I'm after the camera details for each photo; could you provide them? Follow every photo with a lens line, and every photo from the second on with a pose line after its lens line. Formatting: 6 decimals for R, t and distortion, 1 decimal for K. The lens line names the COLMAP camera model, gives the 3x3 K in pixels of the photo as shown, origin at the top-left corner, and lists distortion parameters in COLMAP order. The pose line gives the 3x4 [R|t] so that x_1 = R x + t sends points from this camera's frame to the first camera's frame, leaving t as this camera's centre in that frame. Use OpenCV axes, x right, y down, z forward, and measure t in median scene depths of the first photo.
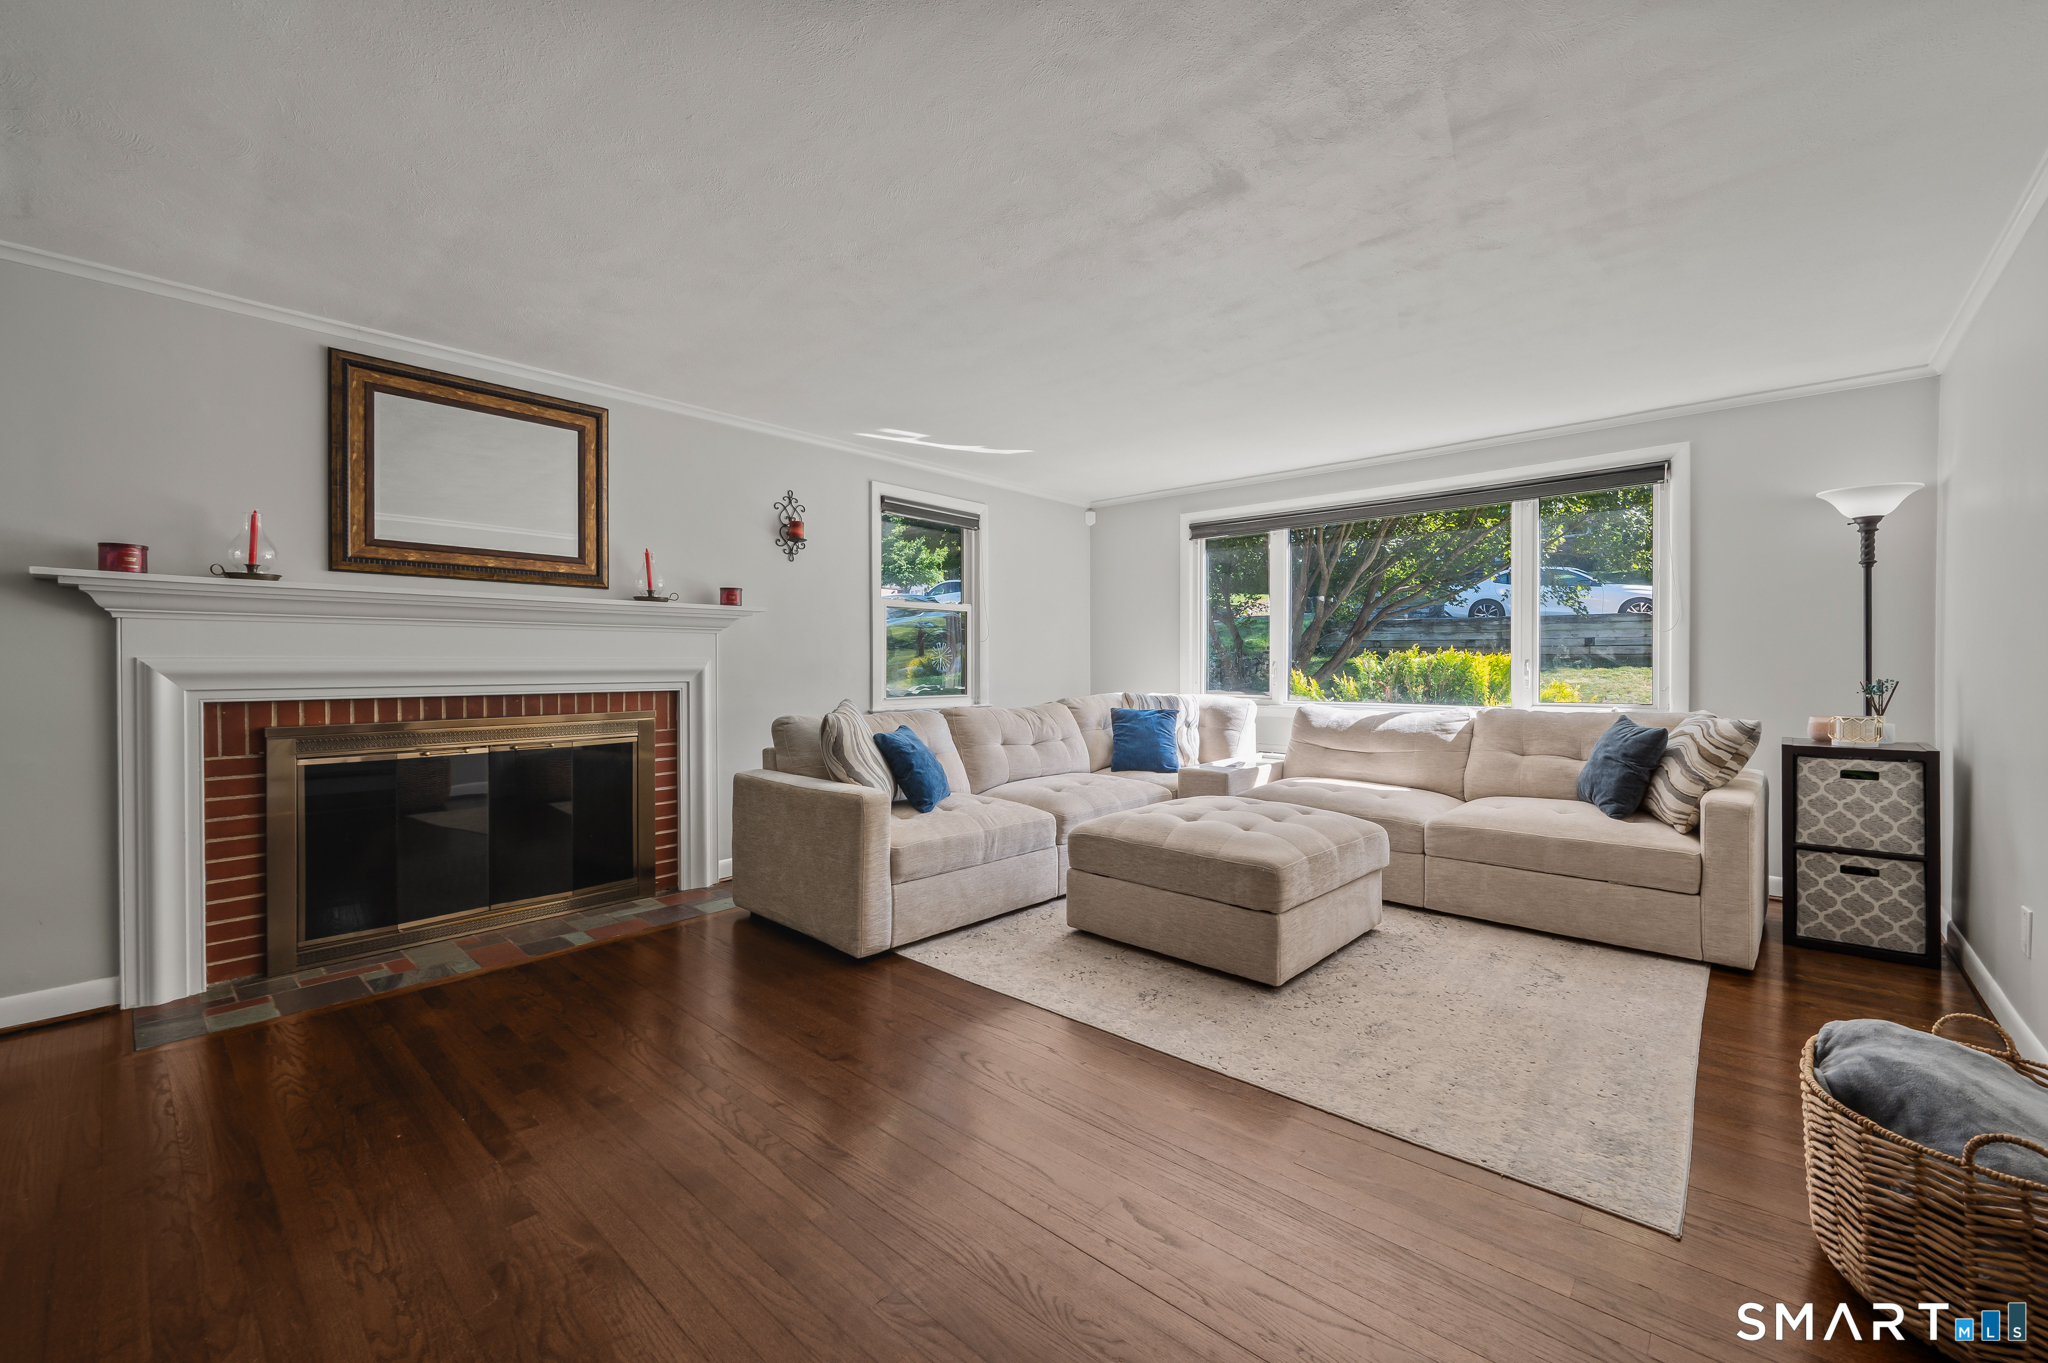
lens RADIAL K [[839.8, 0, 1002.0], [0, 839.8, 664.7], [0, 0, 1]] dist [-0.000946, 0.000037]
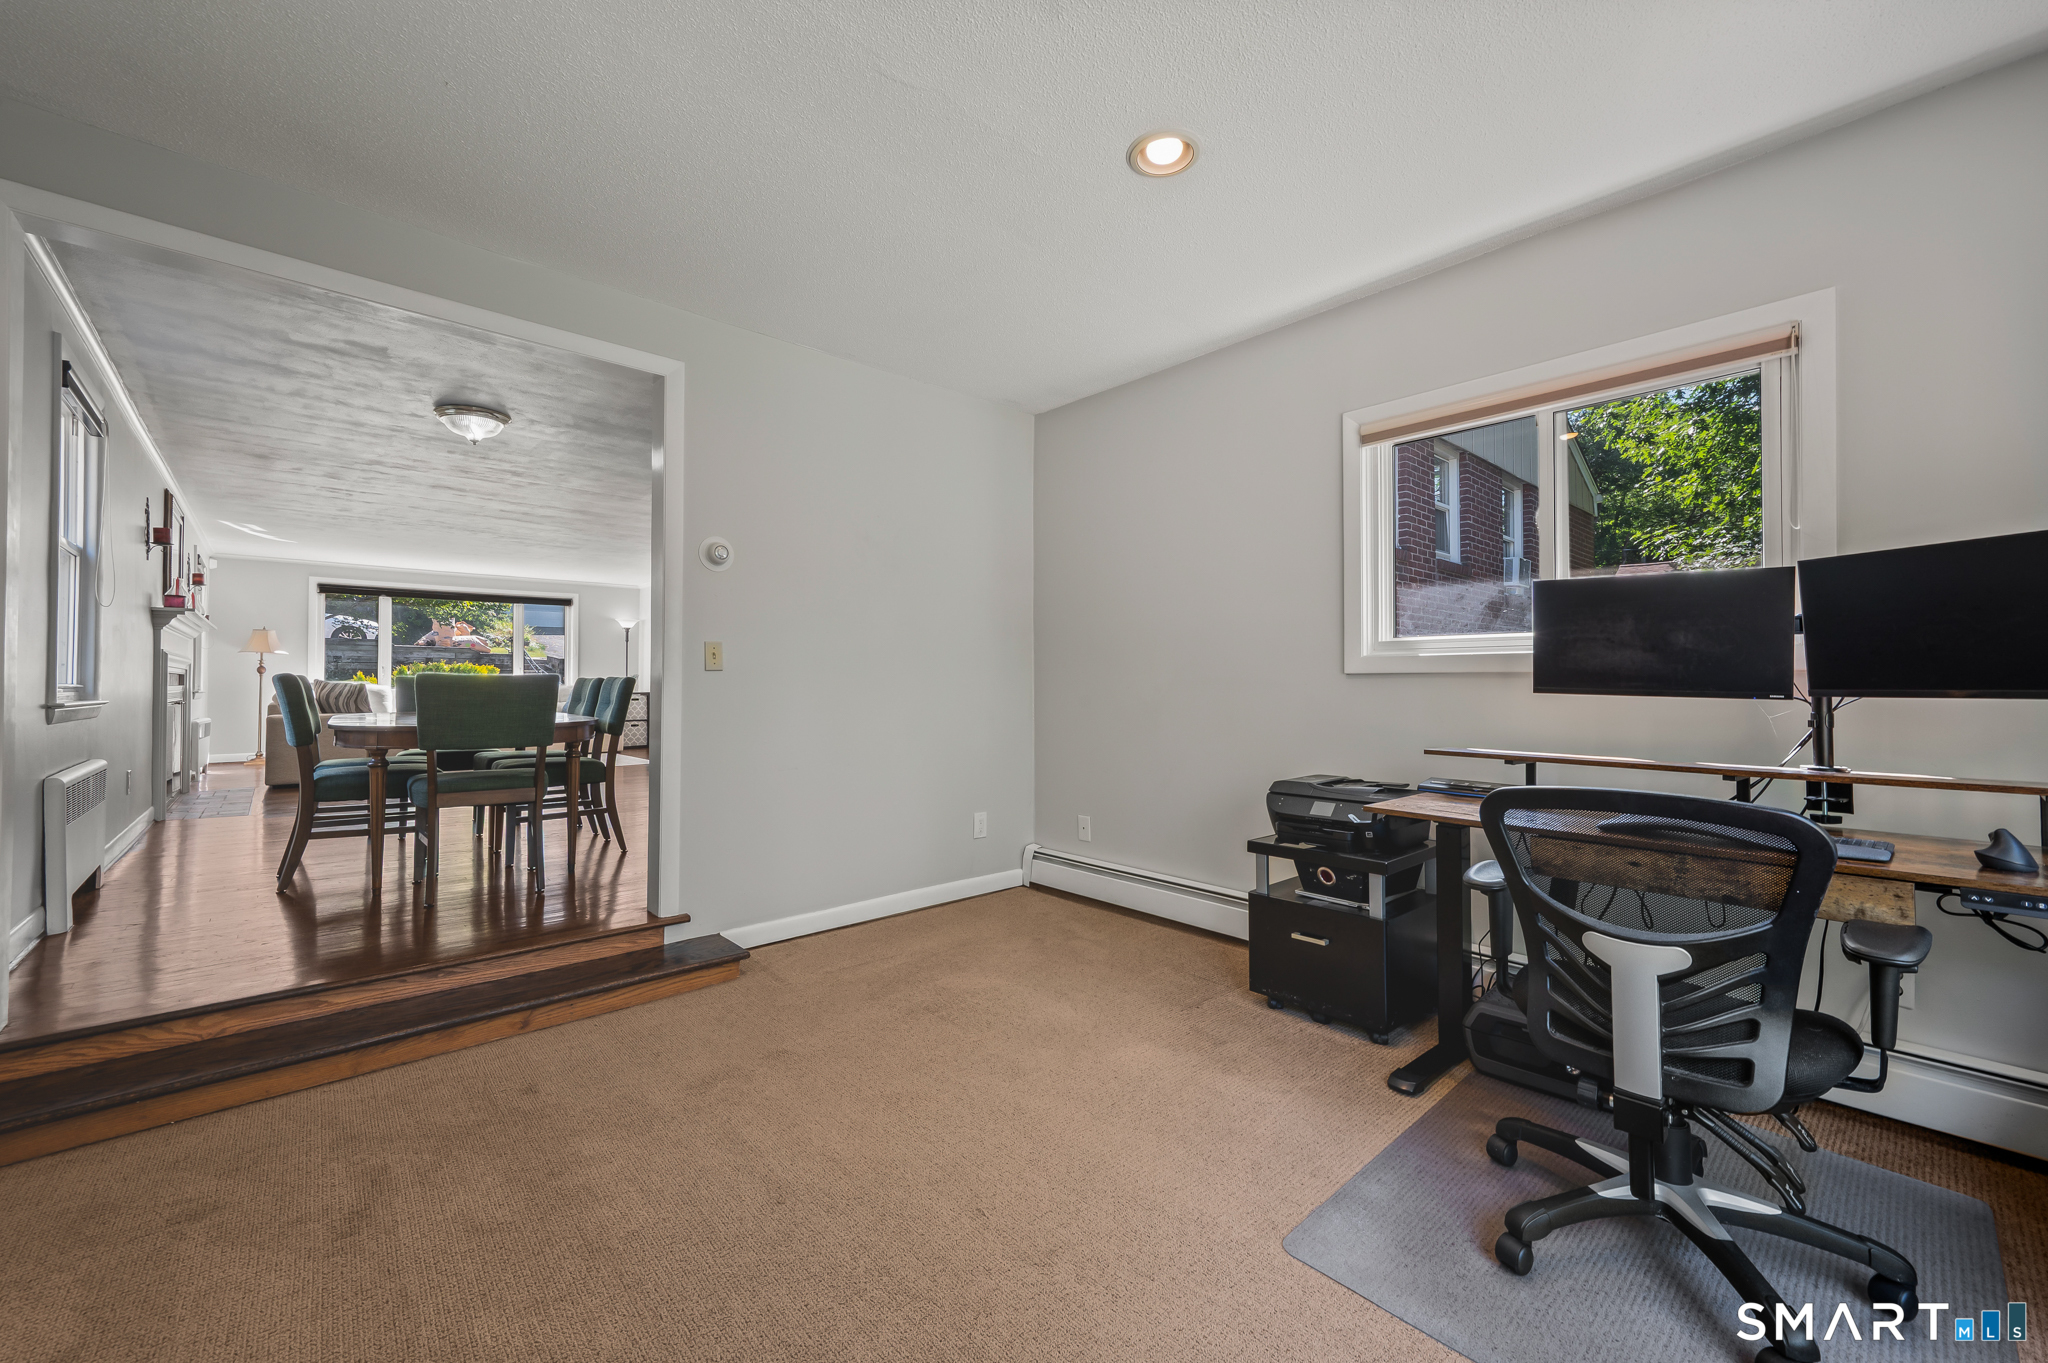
lens RADIAL K [[802.7, 0, 1055.8], [0, 802.7, 668.4], [0, 0, 1]] dist [0.000289, 0.000123]
pose [[0.064767, 0.020469, 0.997690, -1.846610], [-0.000959, 0.999790, -0.020450, 0.048906], [-0.997900, 0.000368, 0.064773, -0.838283]]
